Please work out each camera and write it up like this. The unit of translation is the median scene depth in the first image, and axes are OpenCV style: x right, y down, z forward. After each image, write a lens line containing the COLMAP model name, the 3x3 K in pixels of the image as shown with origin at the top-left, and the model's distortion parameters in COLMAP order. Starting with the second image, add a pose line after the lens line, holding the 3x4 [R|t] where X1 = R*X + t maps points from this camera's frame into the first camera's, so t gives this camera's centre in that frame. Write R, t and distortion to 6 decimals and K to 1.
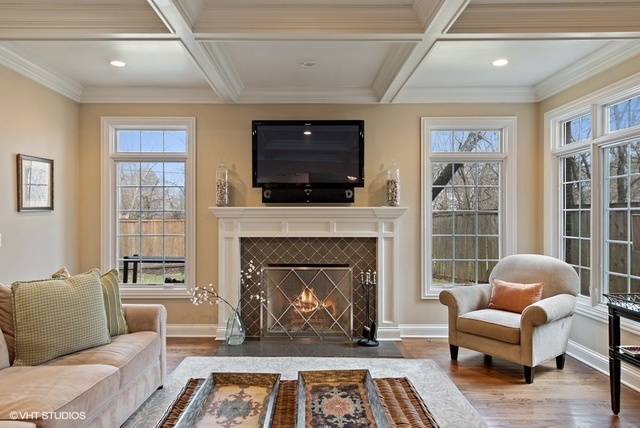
lens RADIAL K [[422.8, 0, 319.3], [0, 422.8, 217.5], [0, 0, 1]] dist [0.011772, 0.001289]
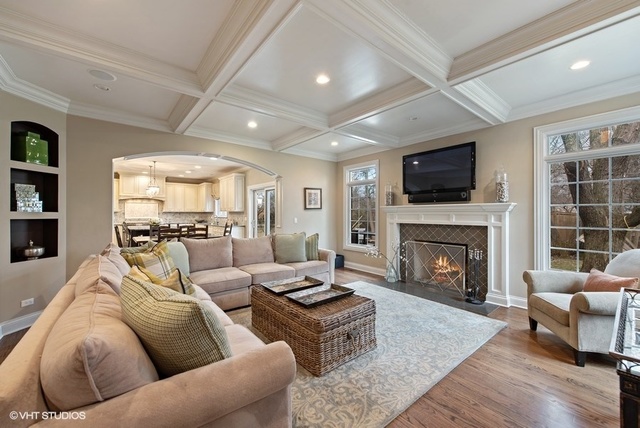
lens RADIAL K [[254.4, 0, 319.3], [0, 254.4, 212.7], [0, 0, 1]] dist [0.001511, 0.000210]
pose [[0.629709, -0.004790, -0.776817, 0.433597], [-0.000051, 0.999981, -0.006207, 0.010125], [0.776831, 0.003948, 0.629696, 0.073772]]
